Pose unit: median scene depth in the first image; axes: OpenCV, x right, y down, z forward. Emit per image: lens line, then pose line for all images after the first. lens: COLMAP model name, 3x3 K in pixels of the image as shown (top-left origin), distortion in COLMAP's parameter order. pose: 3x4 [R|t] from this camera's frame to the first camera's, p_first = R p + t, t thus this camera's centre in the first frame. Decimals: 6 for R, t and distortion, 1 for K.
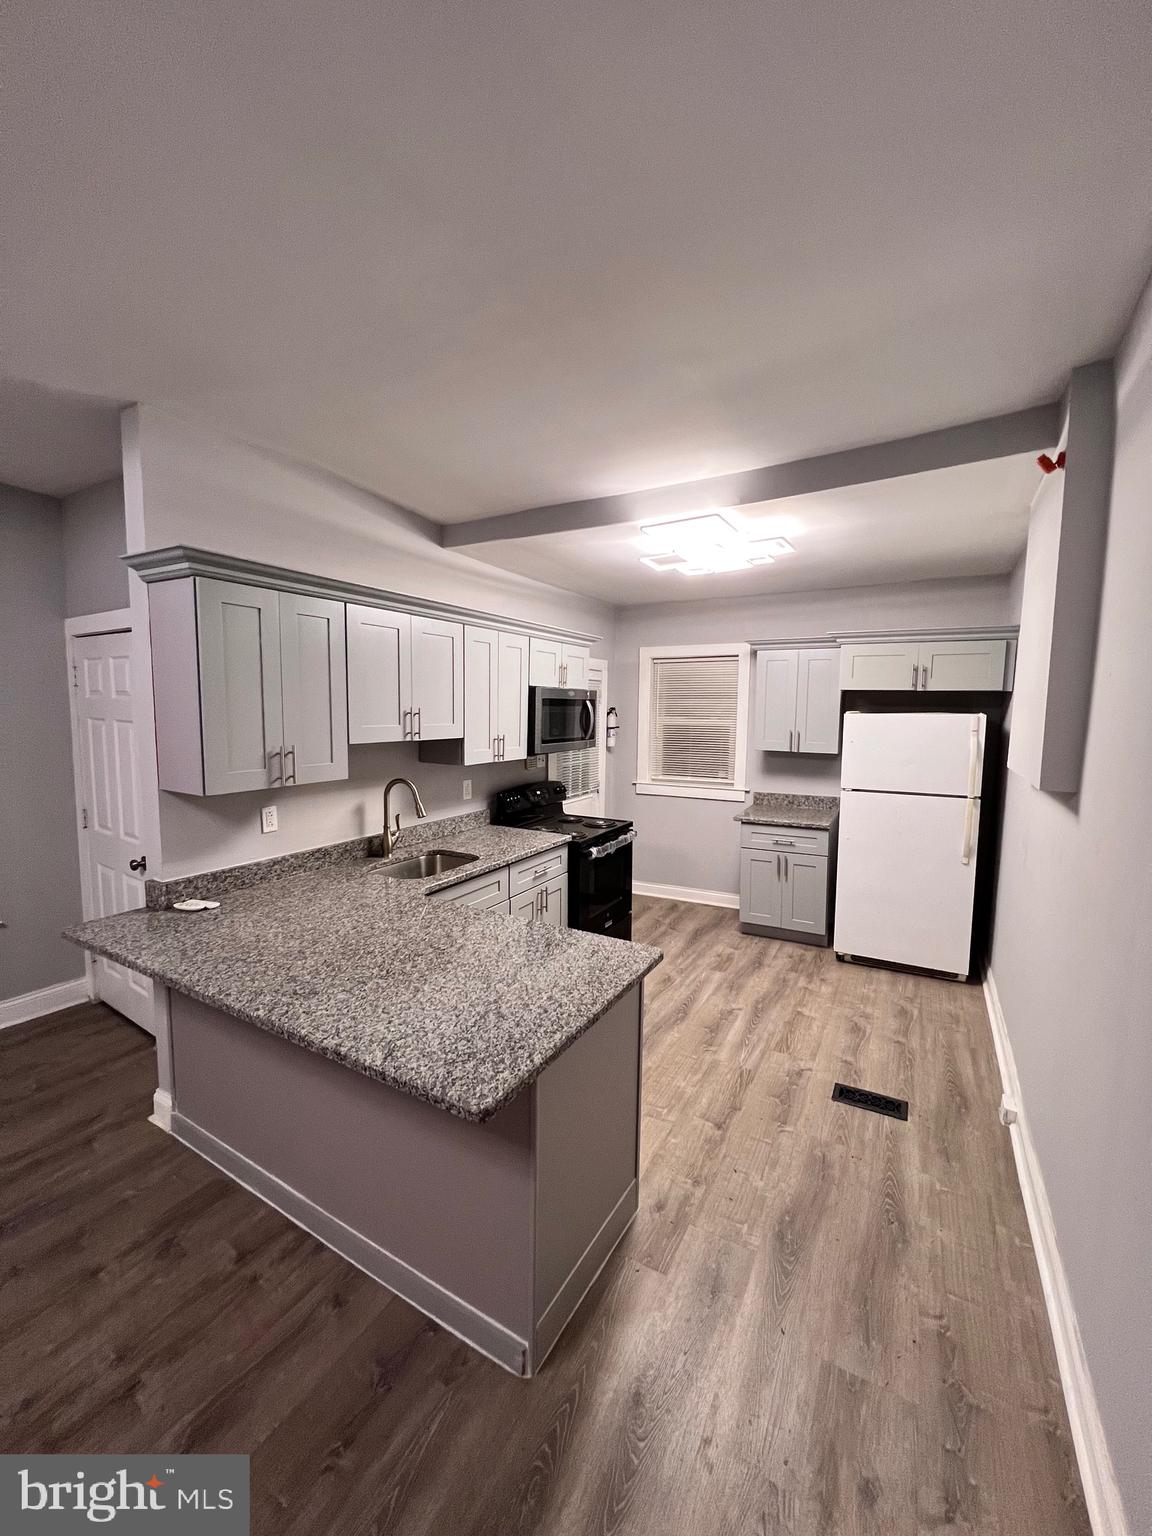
lens RADIAL K [[611.6, 0, 575.3], [0, 611.6, 767.2], [0, 0, 1]] dist [-0.001671, 0.000569]
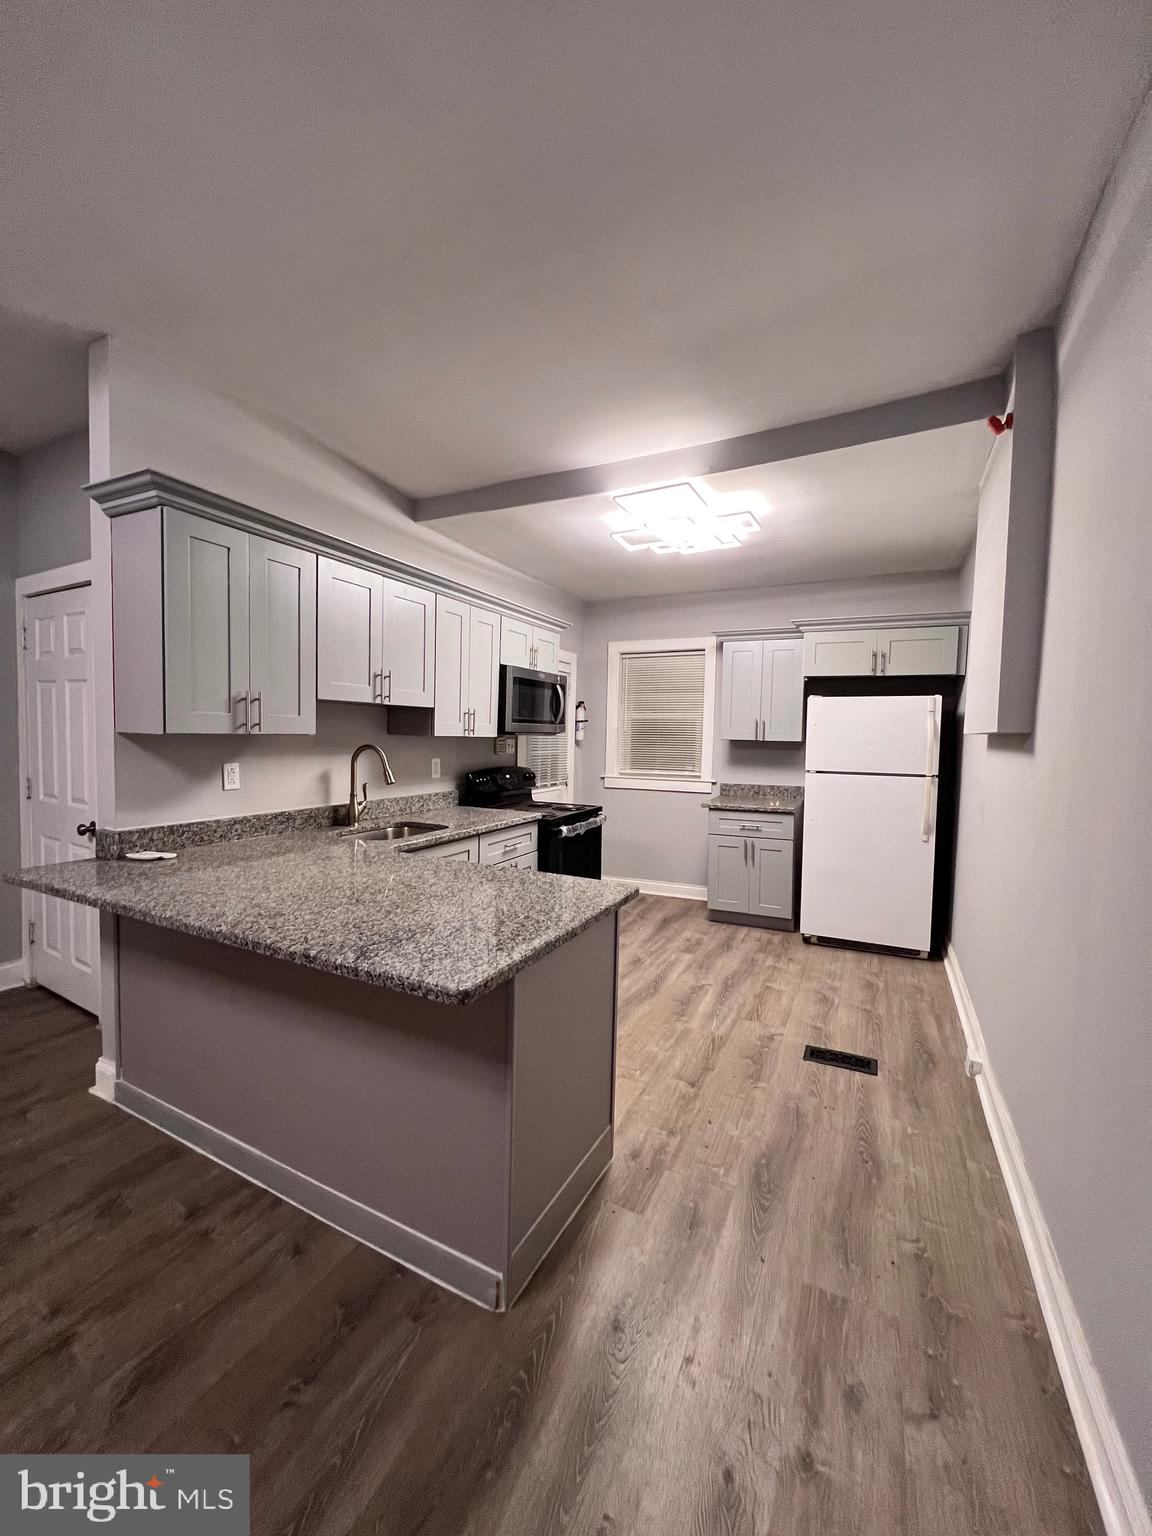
lens RADIAL K [[611.6, 0, 575.1], [0, 611.6, 767.4], [0, 0, 1]] dist [-0.001671, 0.000569]
pose [[0.998290, 0.006998, 0.058029, -0.013349], [-0.004517, 0.999074, -0.042777, 0.104791], [-0.058275, 0.042442, 0.997398, 0.003904]]
